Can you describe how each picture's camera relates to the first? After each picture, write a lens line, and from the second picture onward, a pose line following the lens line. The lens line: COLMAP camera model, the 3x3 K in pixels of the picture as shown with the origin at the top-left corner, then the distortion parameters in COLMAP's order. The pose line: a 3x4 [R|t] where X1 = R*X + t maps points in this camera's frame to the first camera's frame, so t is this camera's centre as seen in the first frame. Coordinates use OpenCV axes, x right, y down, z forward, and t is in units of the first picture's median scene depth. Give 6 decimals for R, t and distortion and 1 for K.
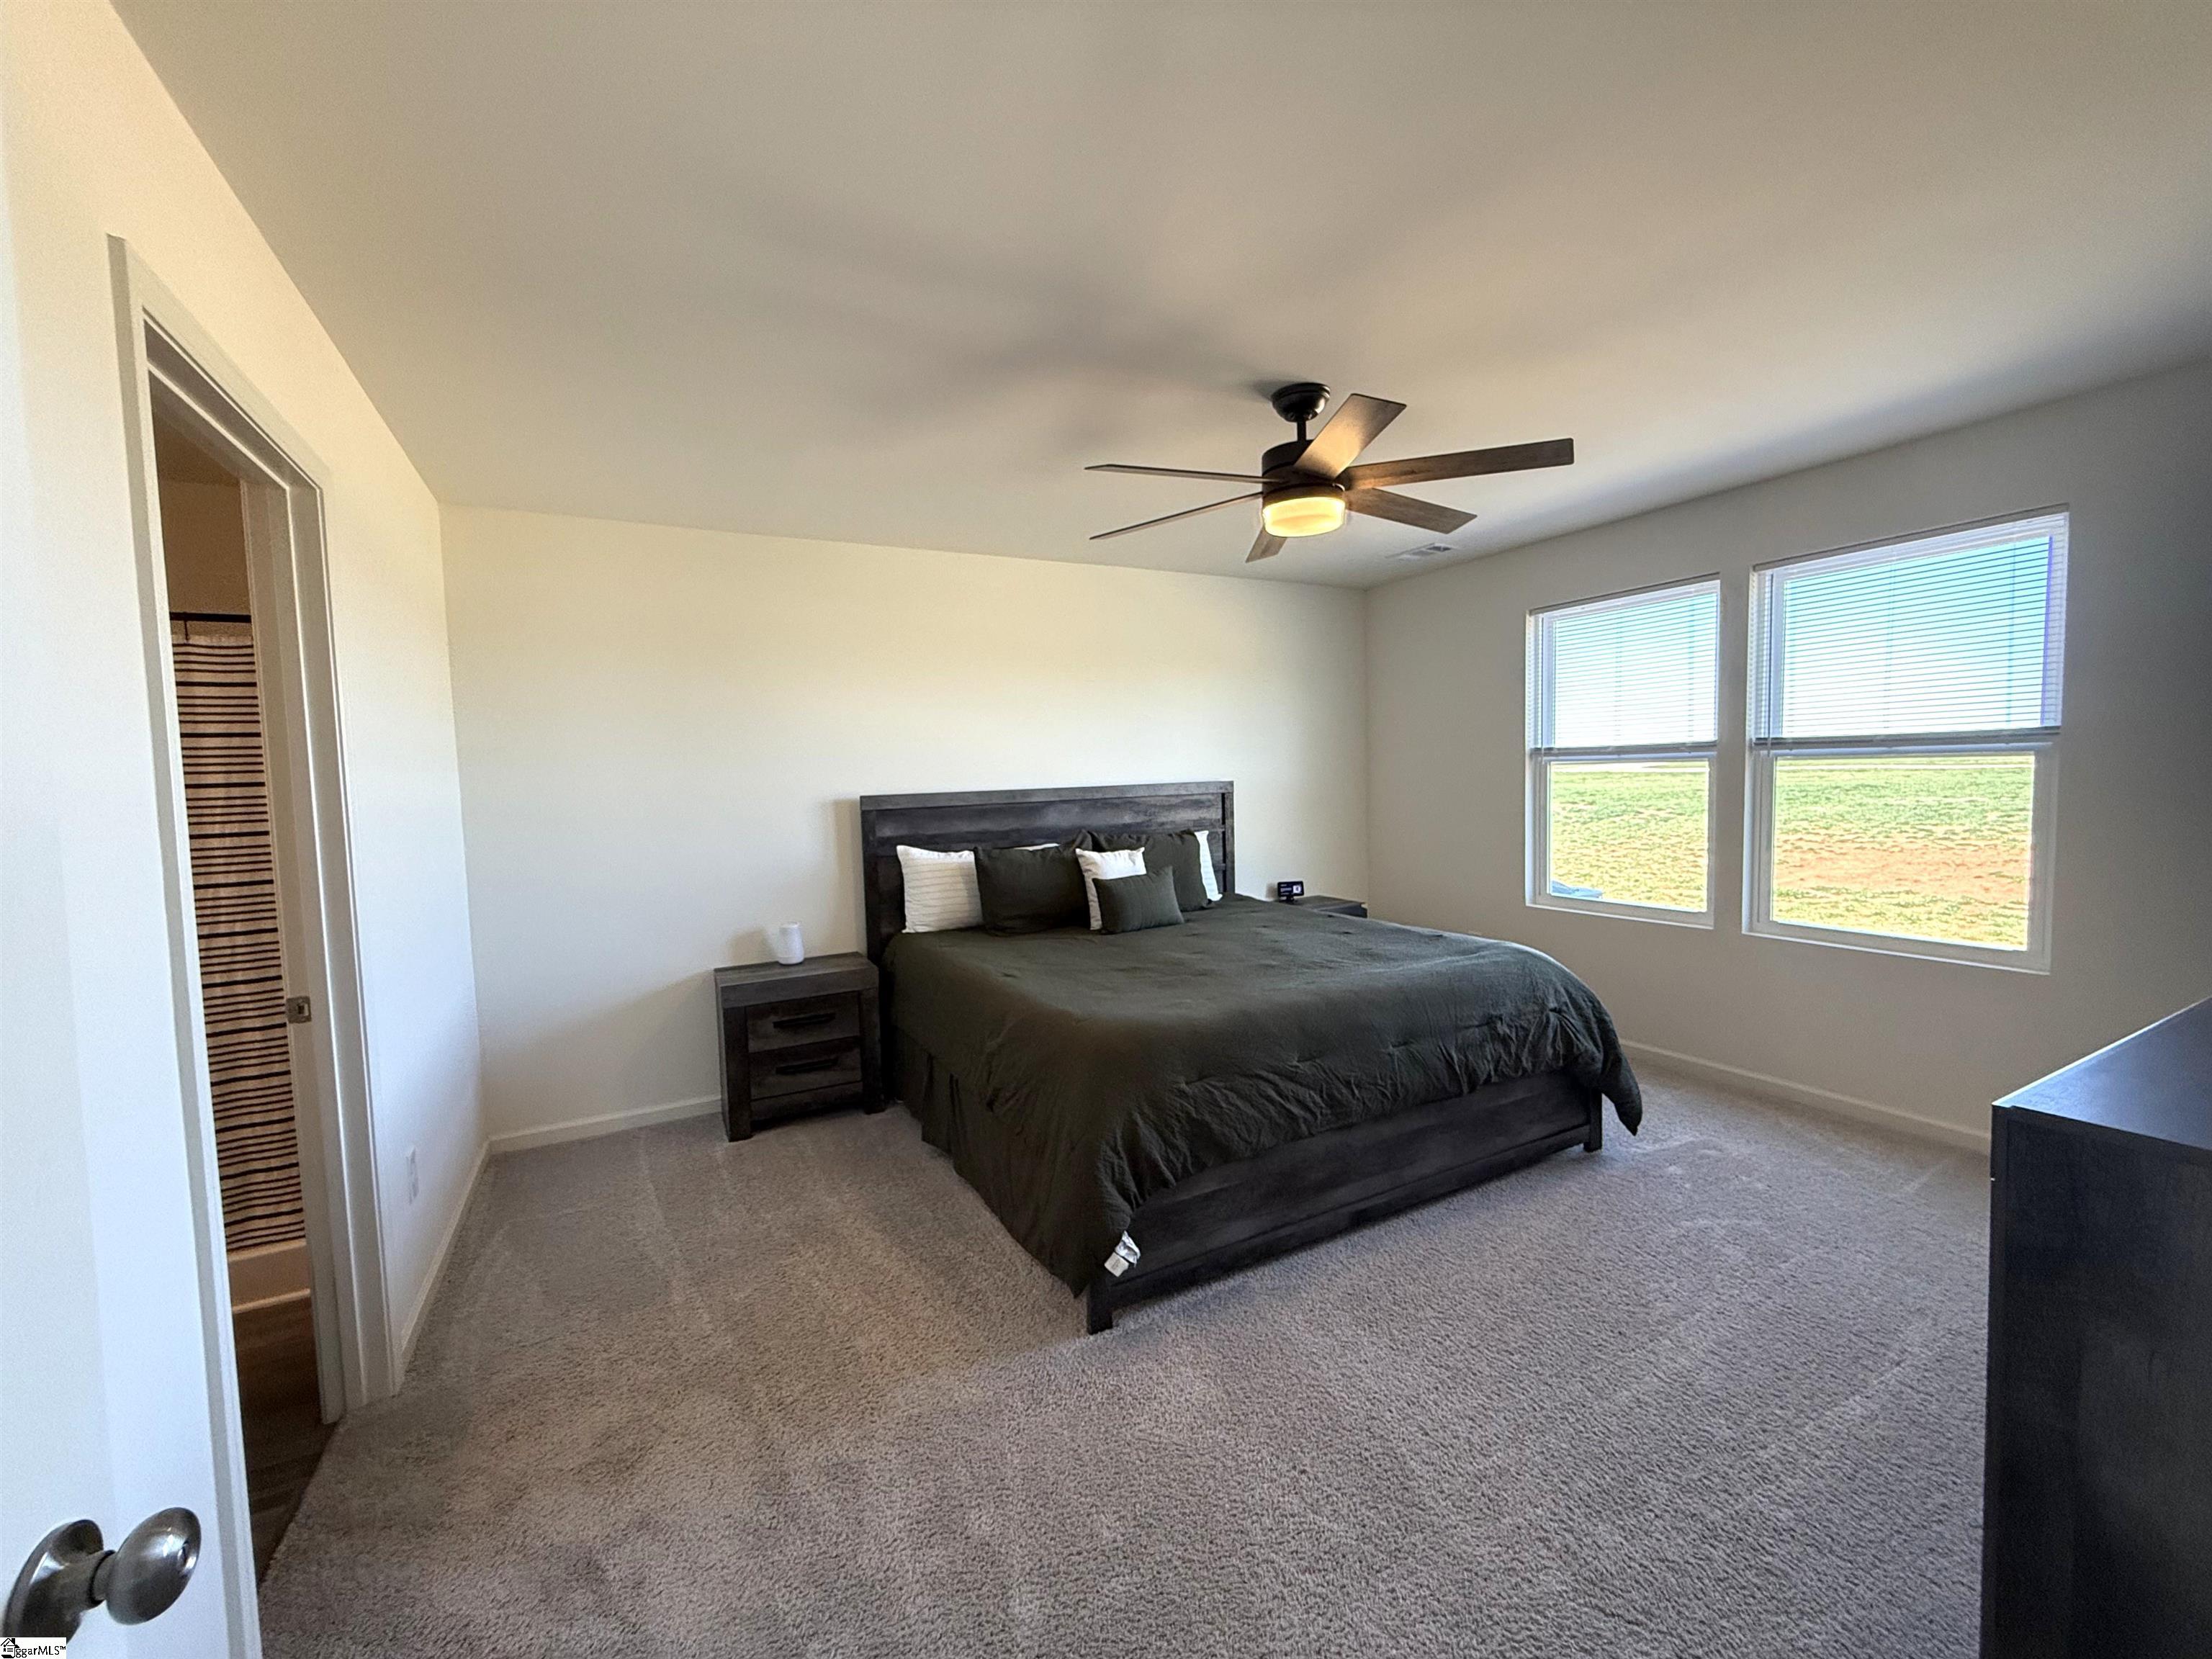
lens RADIAL K [[889.6, 0, 1109.4], [0, 889.6, 801.1], [0, 0, 1]] dist [-0.001066, -0.000348]
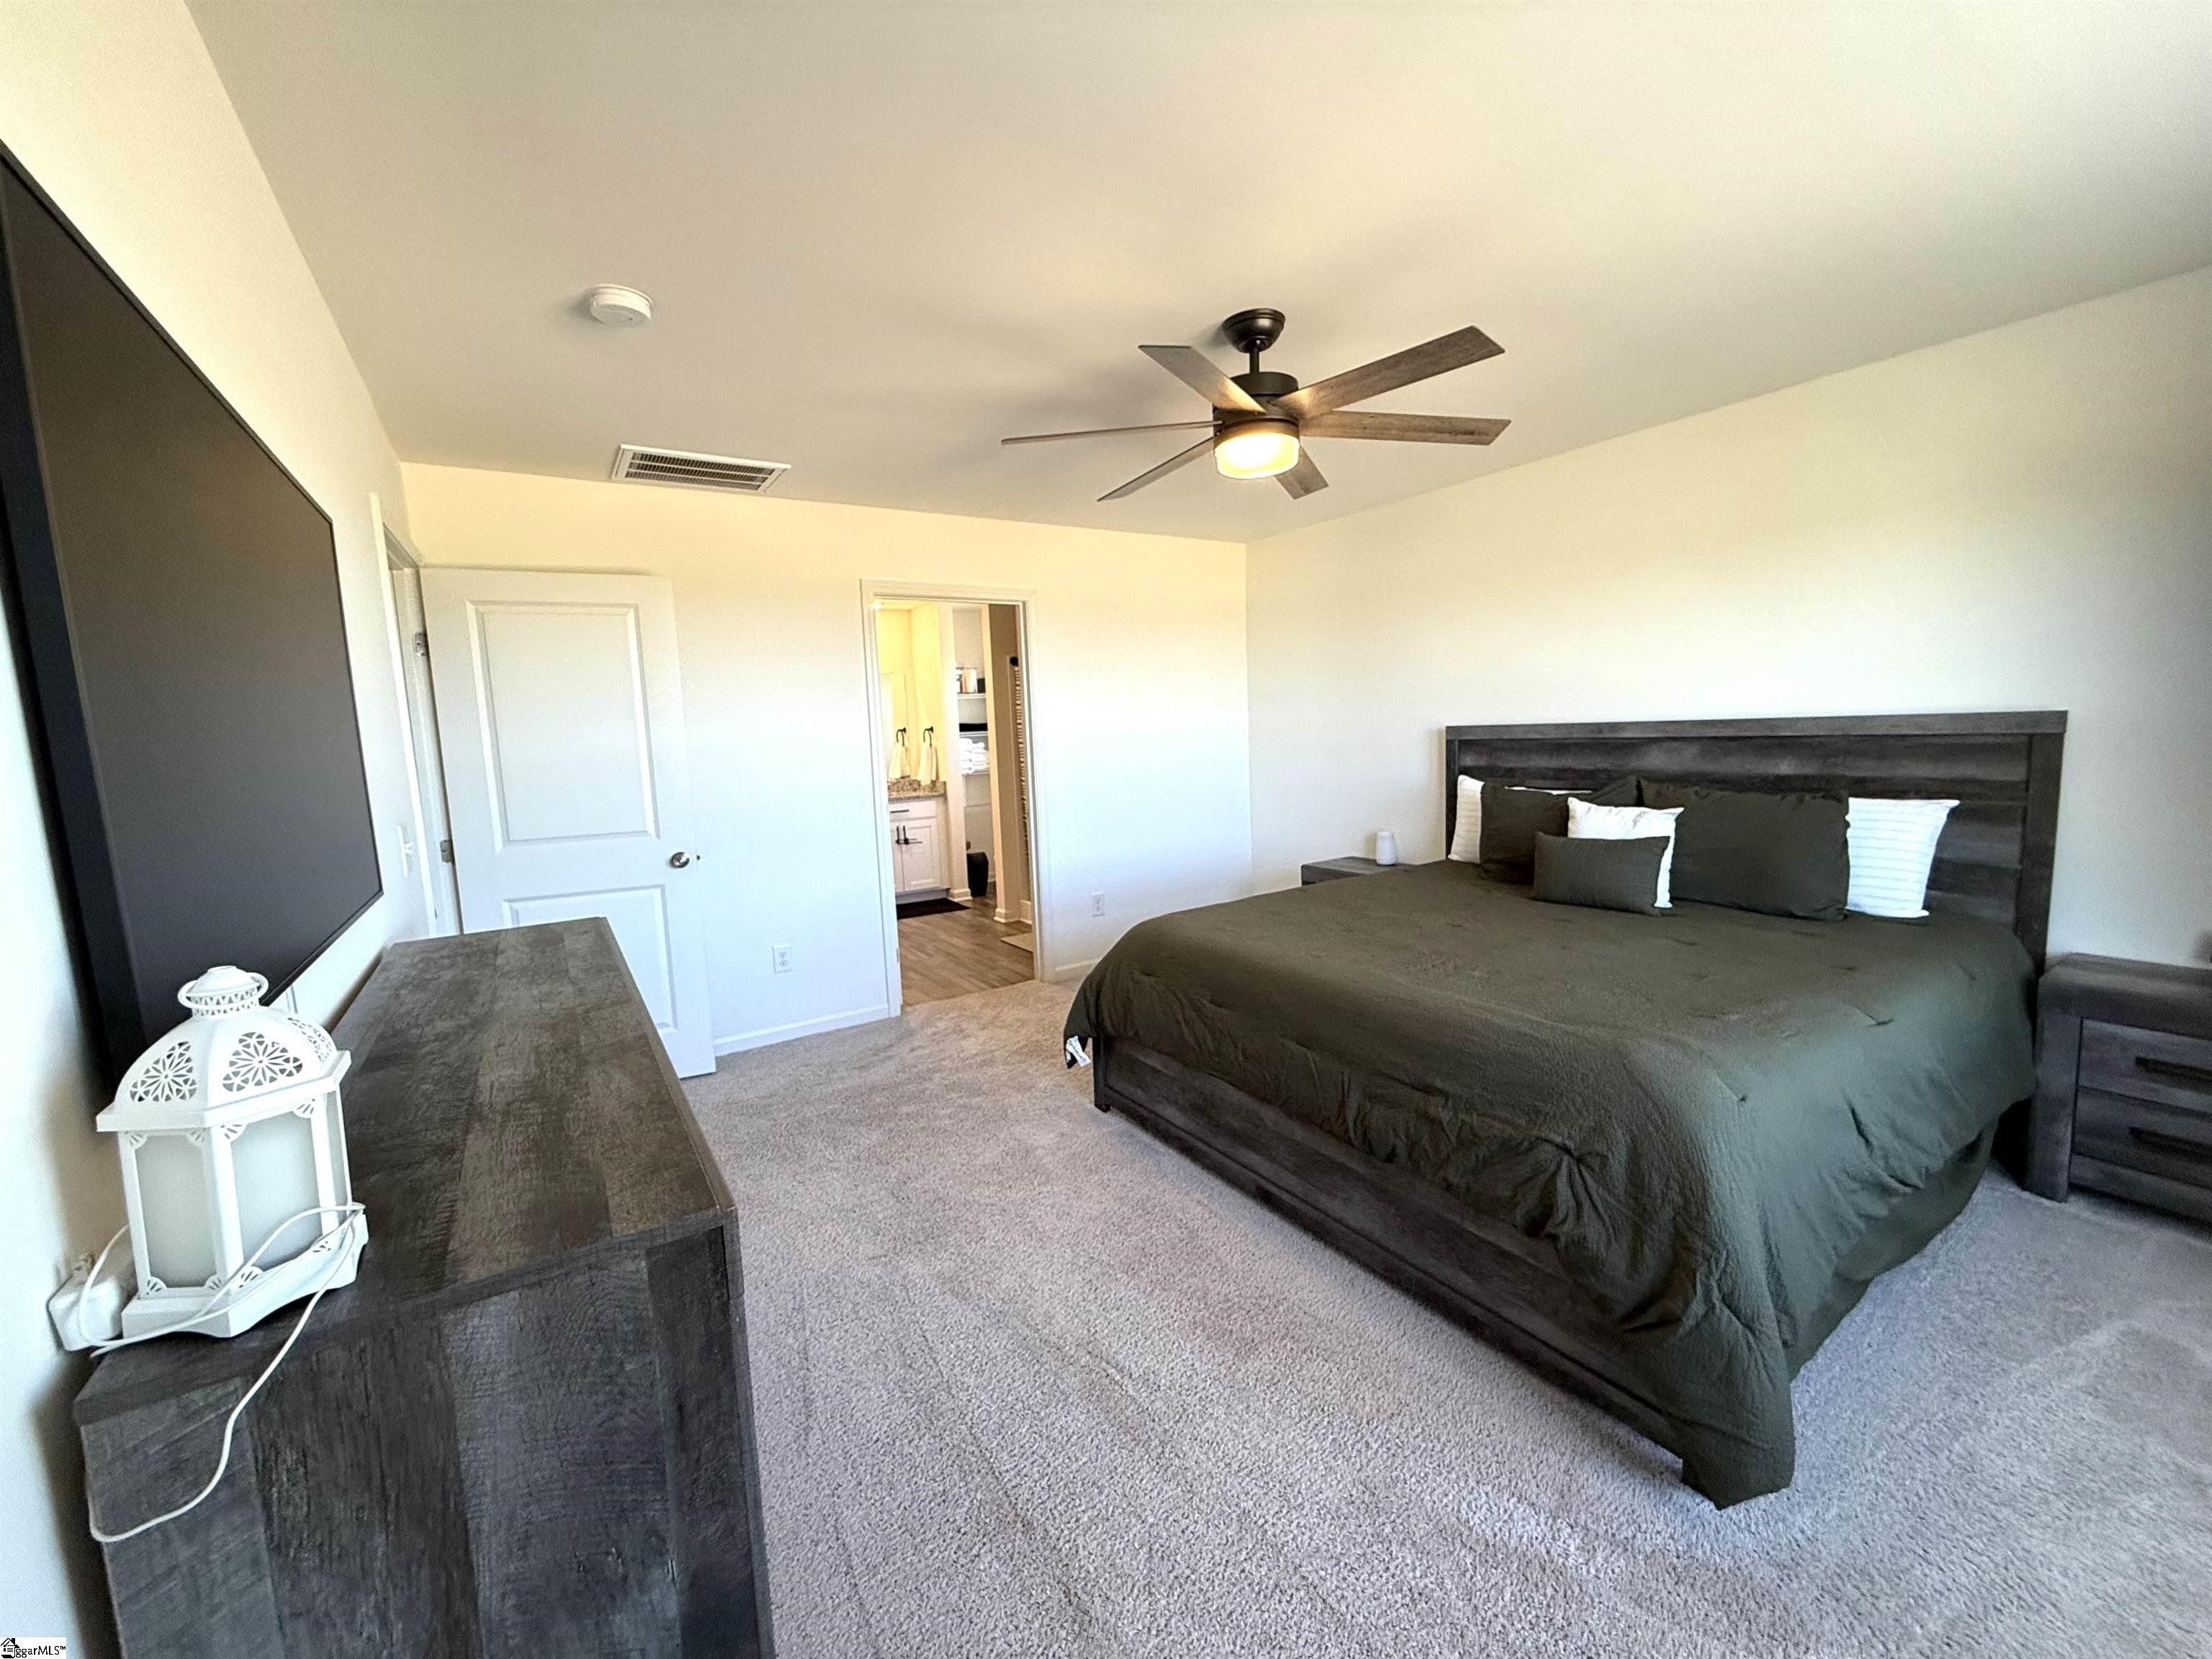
lens RADIAL K [[878.3, 0, 1099.5], [0, 878.3, 828.1], [0, 0, 1]] dist [-0.000152, -0.000369]
pose [[0.084597, 0.143562, -0.986019, 1.003861], [-0.000502, 0.989572, 0.144037, -0.048542], [0.996415, -0.011690, 0.083787, 0.663480]]
